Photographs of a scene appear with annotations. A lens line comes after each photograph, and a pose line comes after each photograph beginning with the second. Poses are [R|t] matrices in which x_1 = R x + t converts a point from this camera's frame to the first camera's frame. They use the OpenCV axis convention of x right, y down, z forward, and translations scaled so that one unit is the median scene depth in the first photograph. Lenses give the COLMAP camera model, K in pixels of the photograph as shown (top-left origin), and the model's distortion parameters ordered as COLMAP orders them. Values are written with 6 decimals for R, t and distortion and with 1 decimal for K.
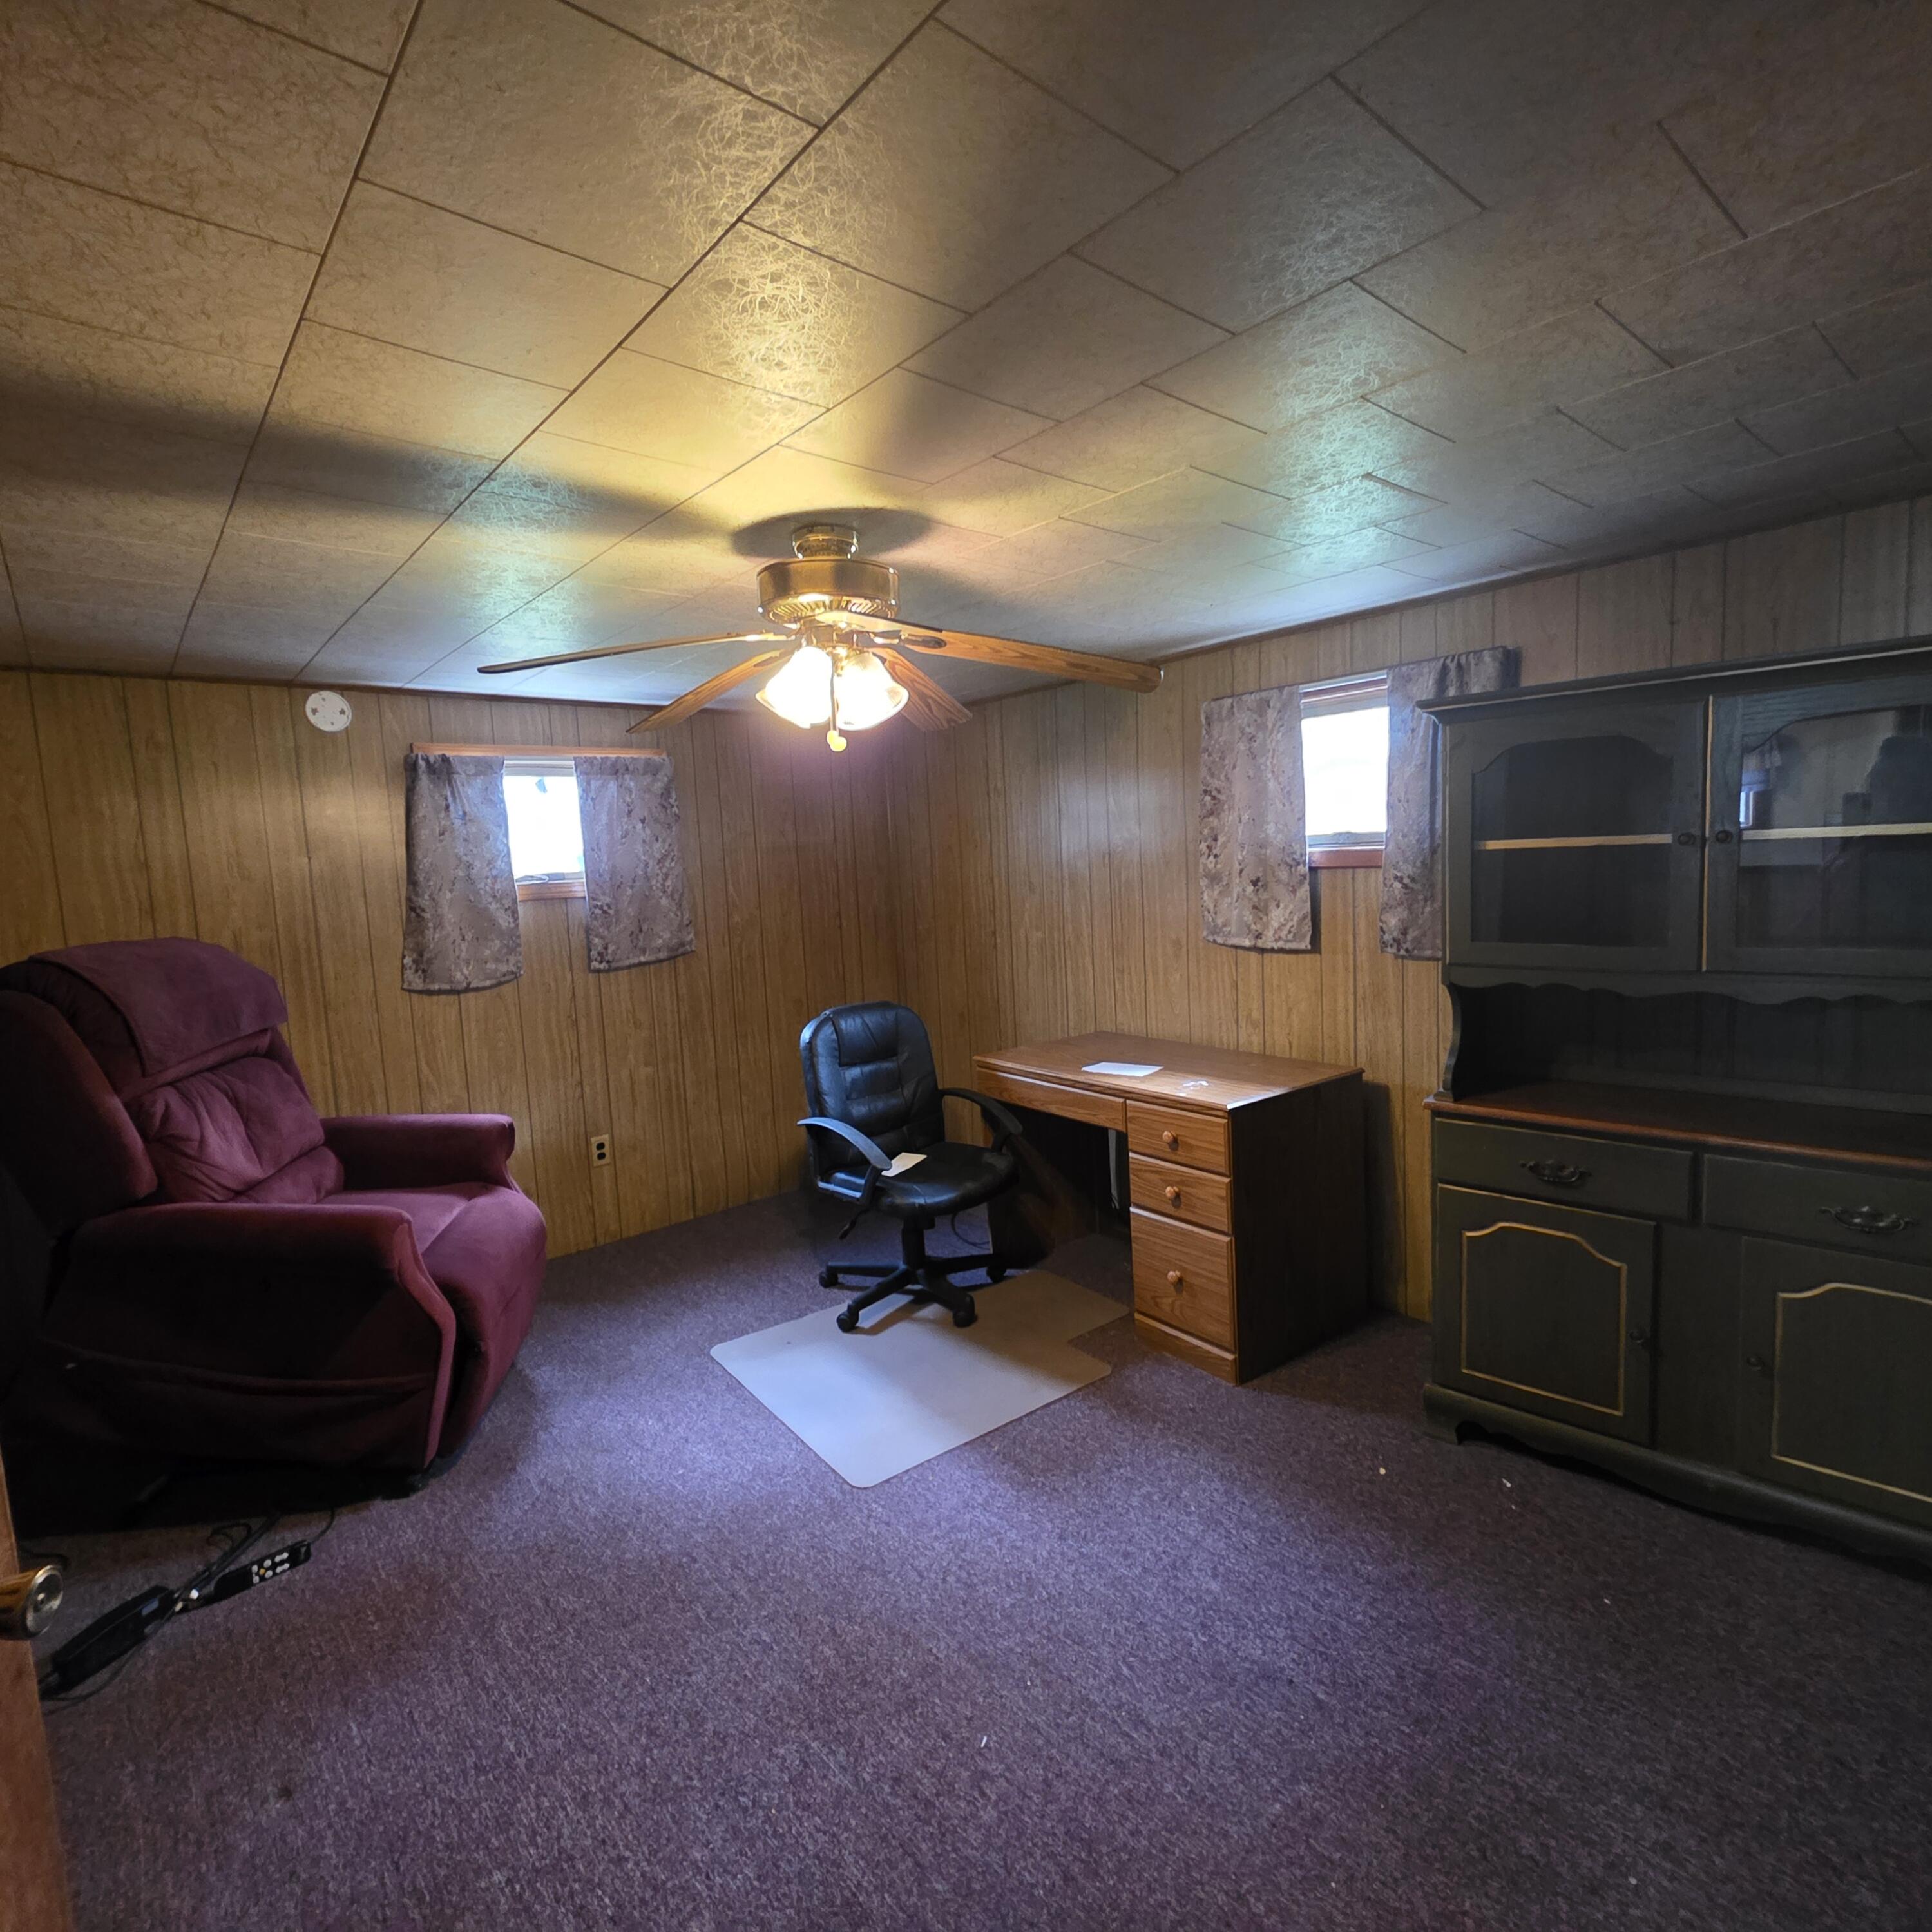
lens RADIAL K [[1039.9, 0, 964.1], [0, 1039.9, 972.6], [0, 0, 1]] dist [0.010555, -0.003781]
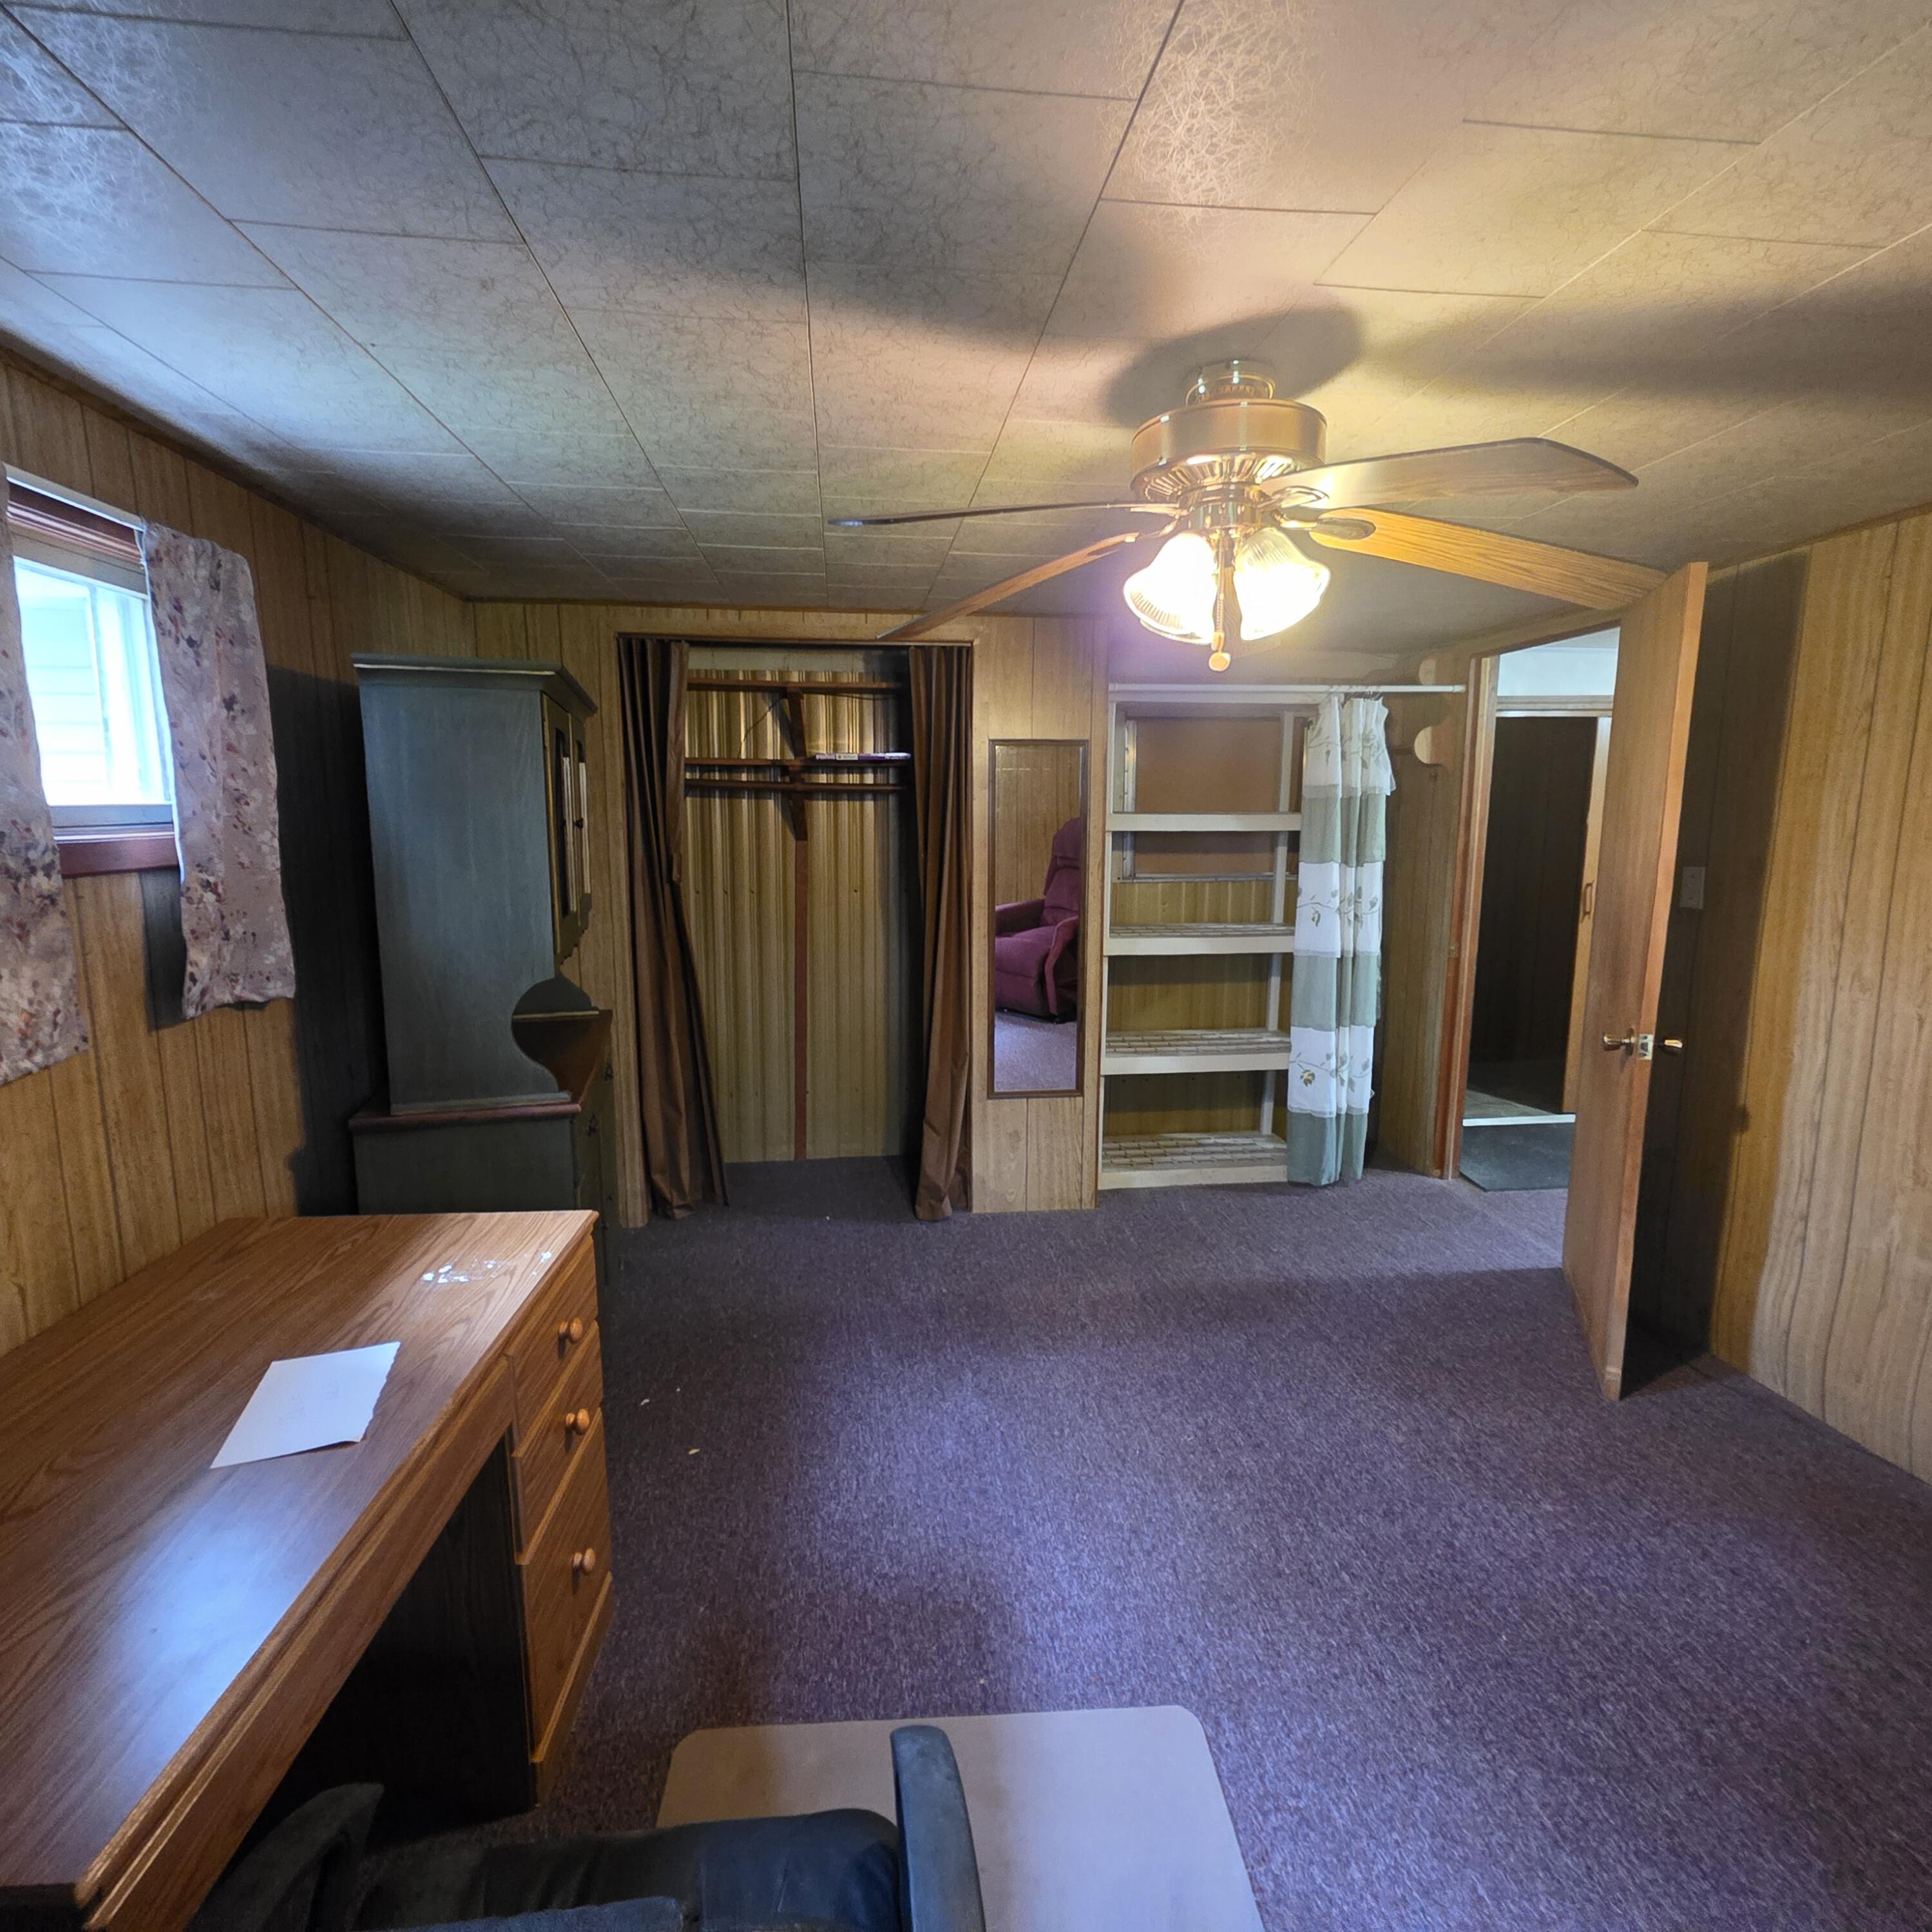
lens RADIAL K [[1039.9, 0, 957.5], [0, 1039.9, 957.9], [0, 0, 1]] dist [0.010555, -0.003781]
pose [[-0.832599, -0.035554, 0.552733, -0.365119], [0.099790, 0.971978, 0.212838, -0.177915], [-0.544812, 0.232366, -0.805721, 1.654472]]
